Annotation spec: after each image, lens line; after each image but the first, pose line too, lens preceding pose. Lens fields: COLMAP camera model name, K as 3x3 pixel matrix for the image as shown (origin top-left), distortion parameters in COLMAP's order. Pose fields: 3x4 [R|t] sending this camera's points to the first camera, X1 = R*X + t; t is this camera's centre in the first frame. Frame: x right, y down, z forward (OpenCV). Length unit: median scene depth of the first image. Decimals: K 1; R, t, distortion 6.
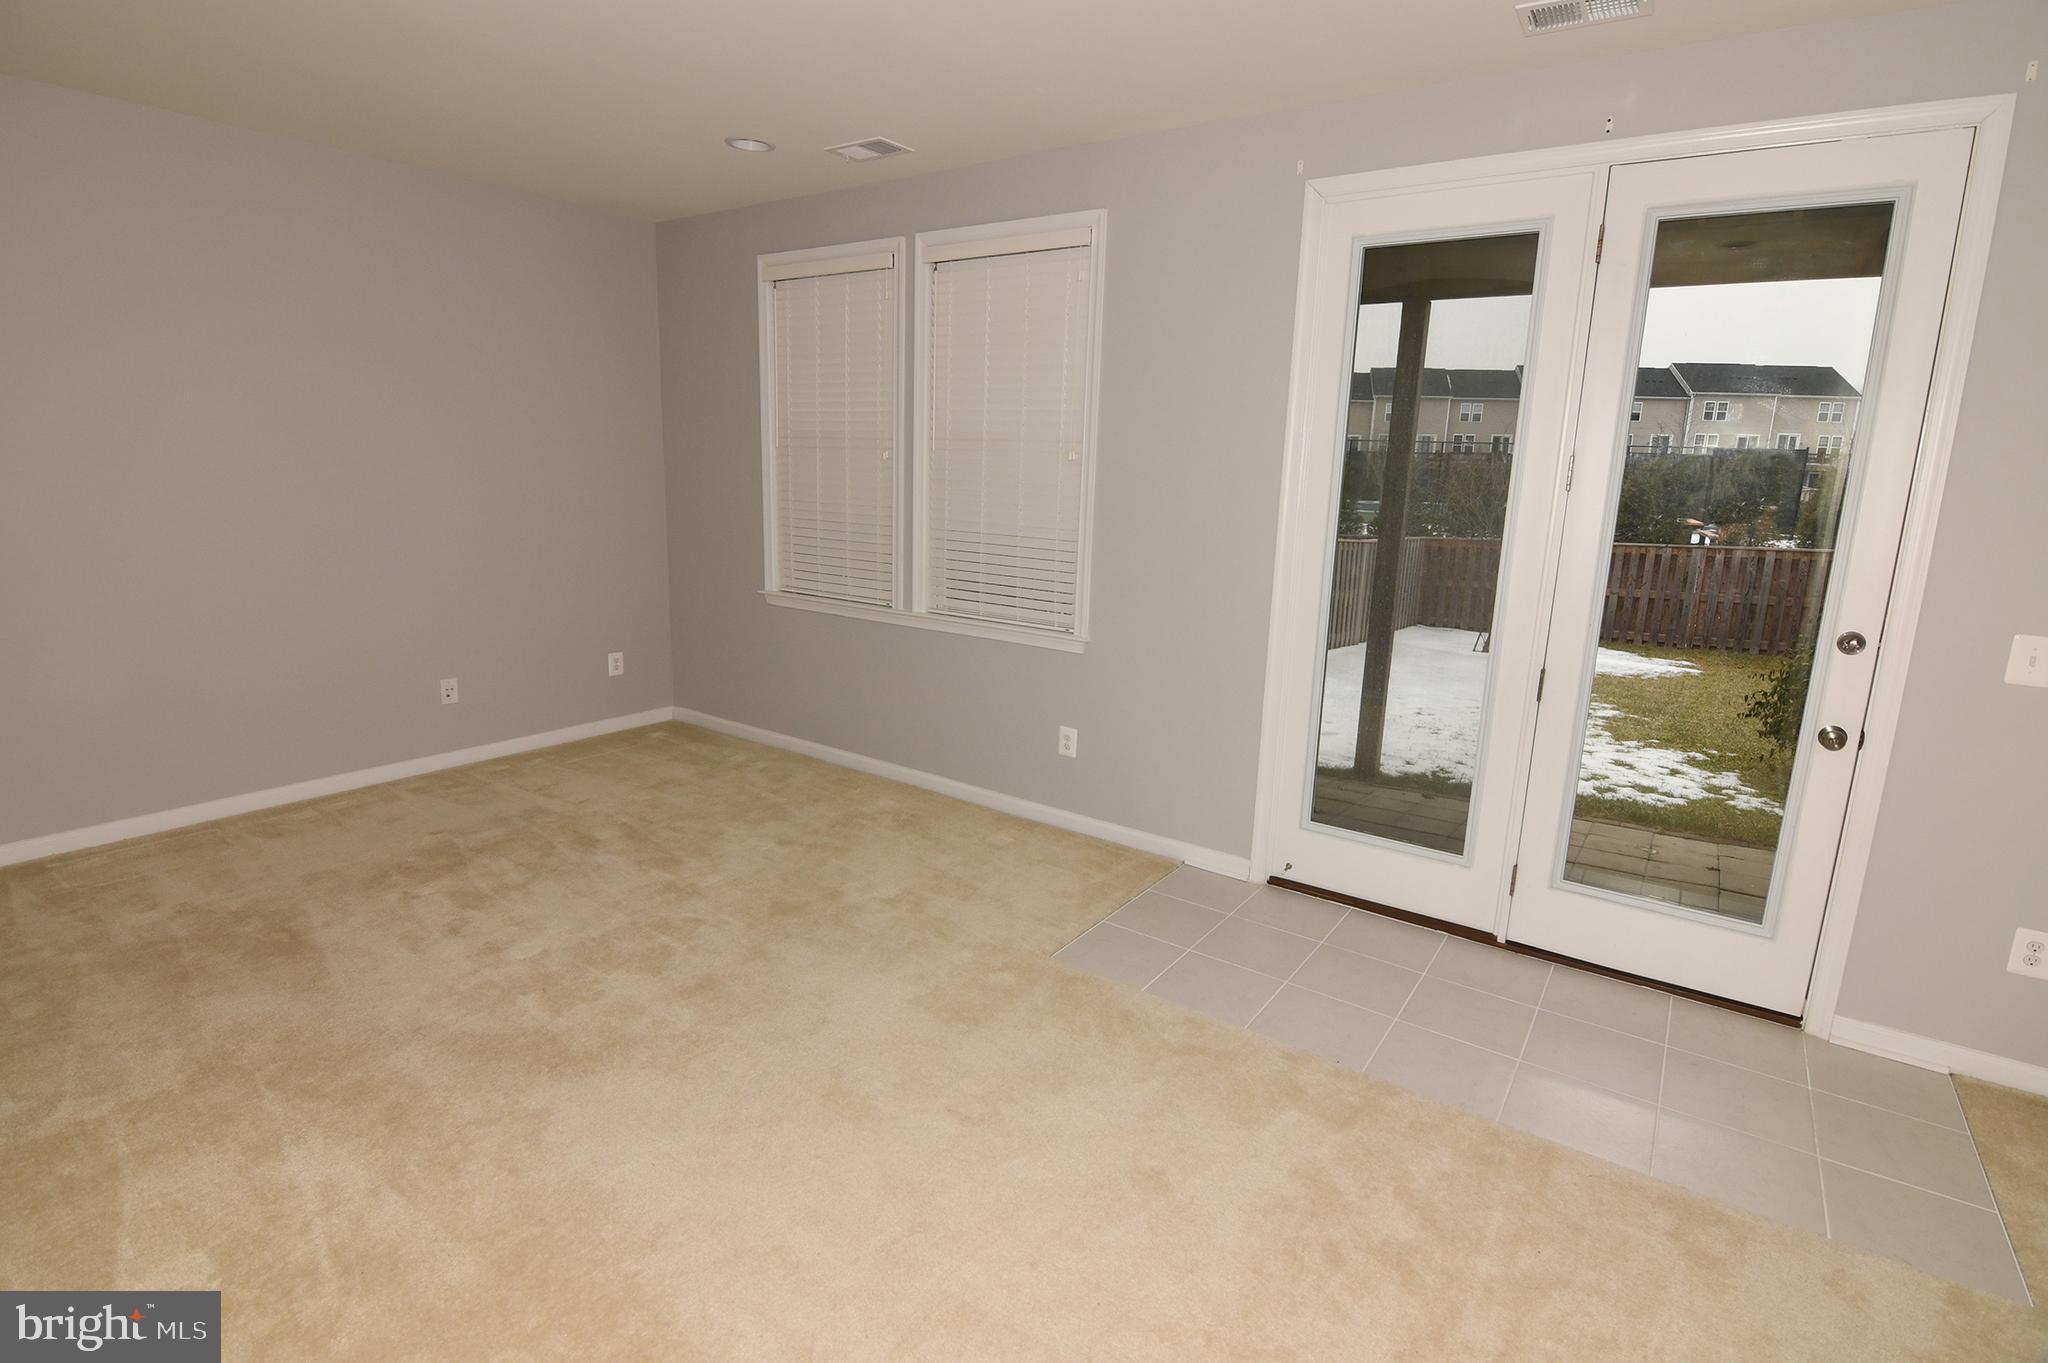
lens RADIAL K [[987.4, 0, 1027.1], [0, 987.4, 666.3], [0, 0, 1]] dist [-0.016769, -0.000929]
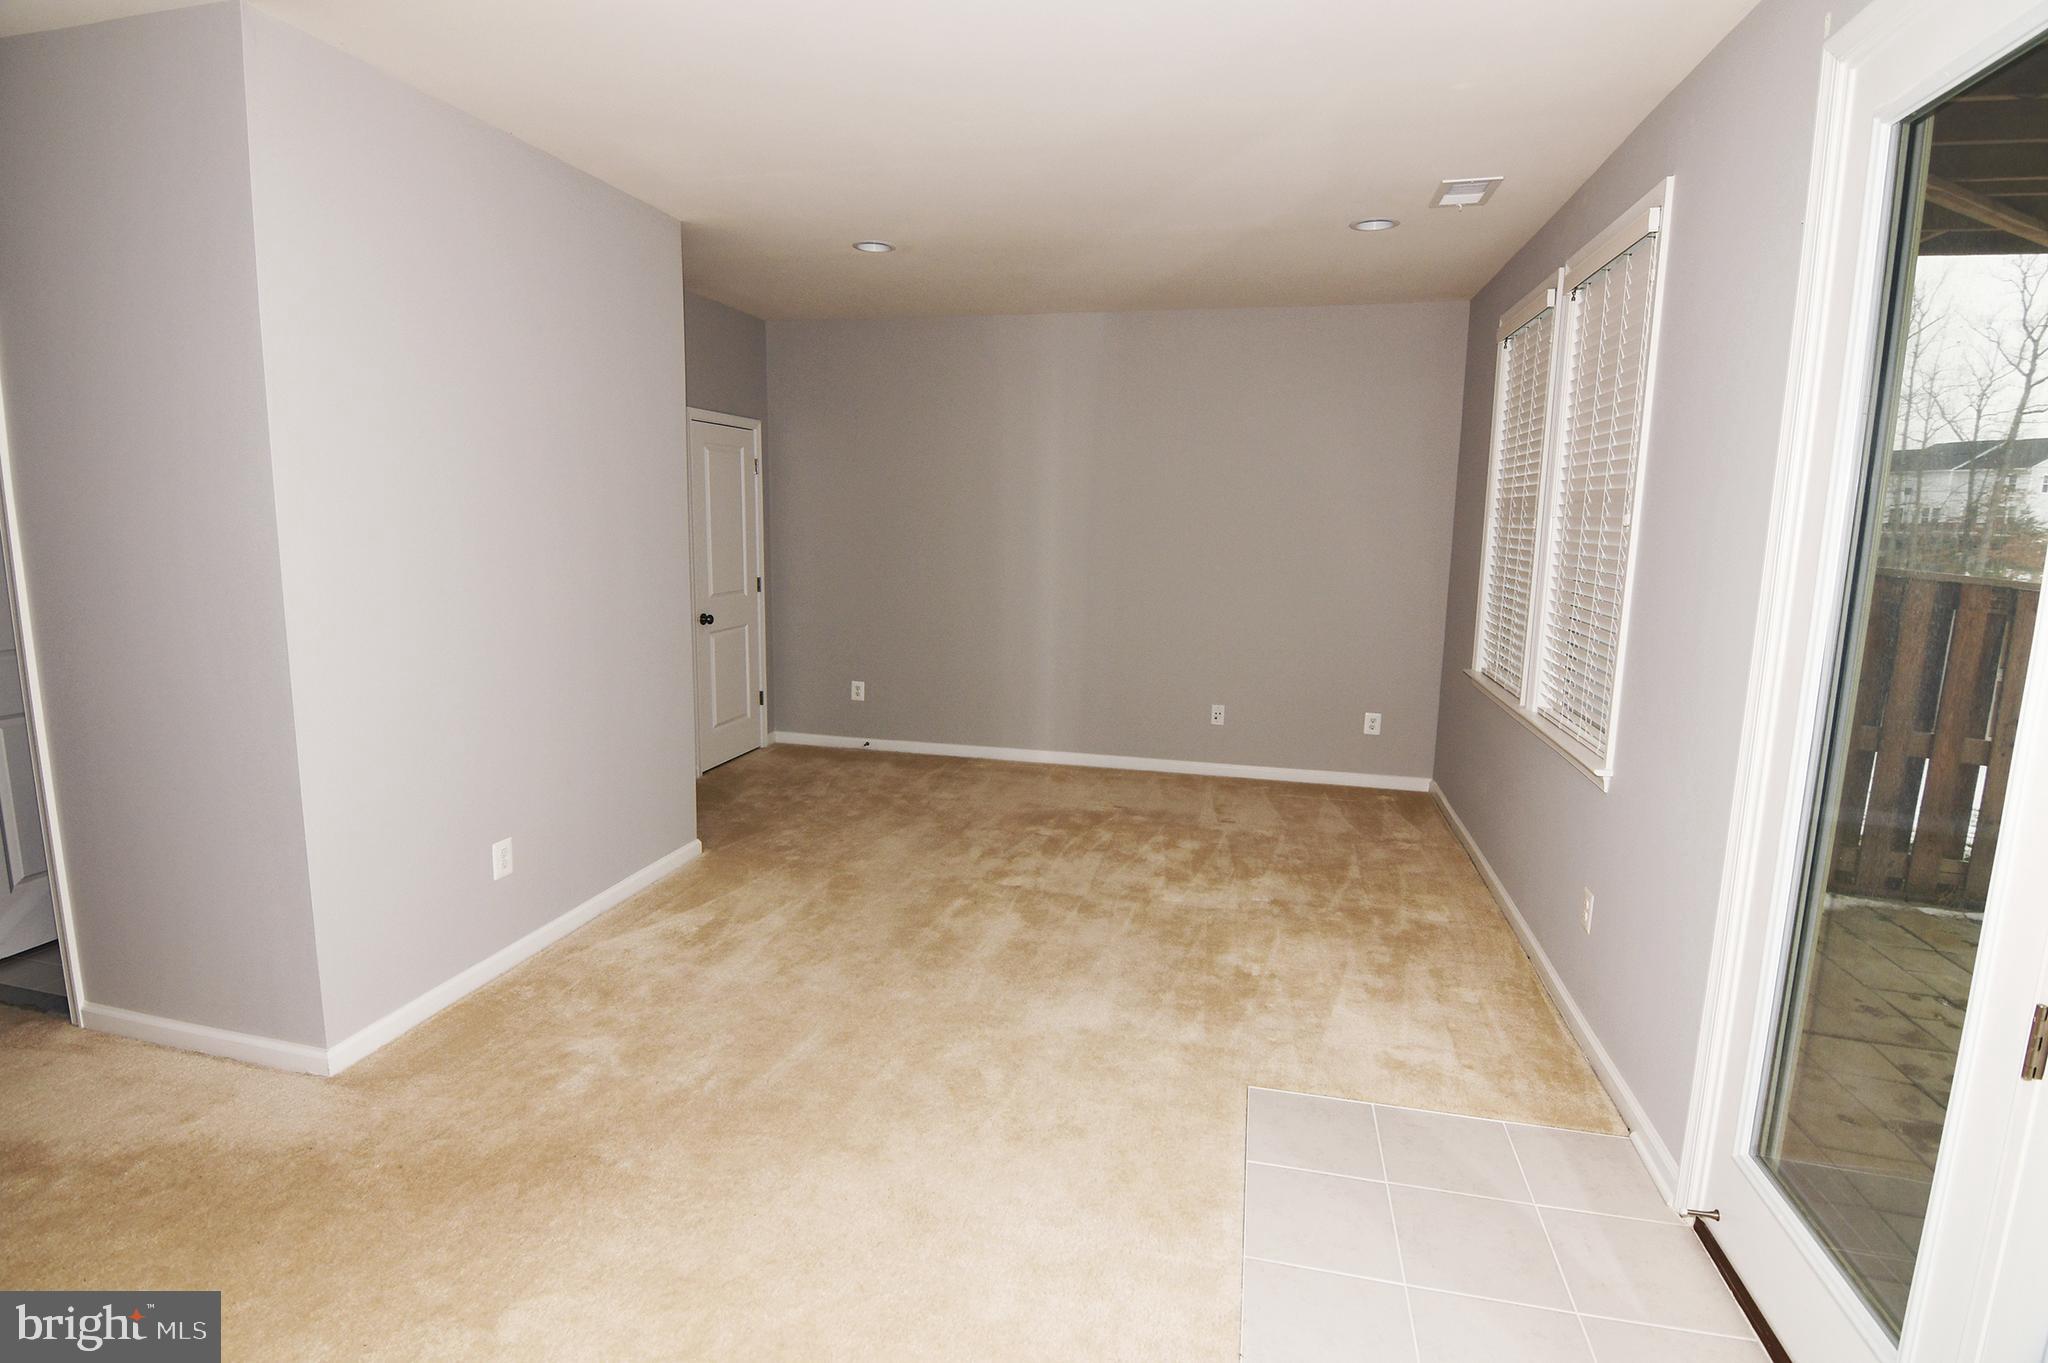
lens RADIAL K [[987.4, 0, 1027.1], [0, 987.4, 666.3], [0, 0, 1]] dist [-0.016769, -0.000929]
pose [[0.363324, 0.116103, -0.924400, 0.546104], [-0.189290, 0.980709, 0.048777, -0.057538], [0.912231, 0.157258, 0.378293, 0.330784]]
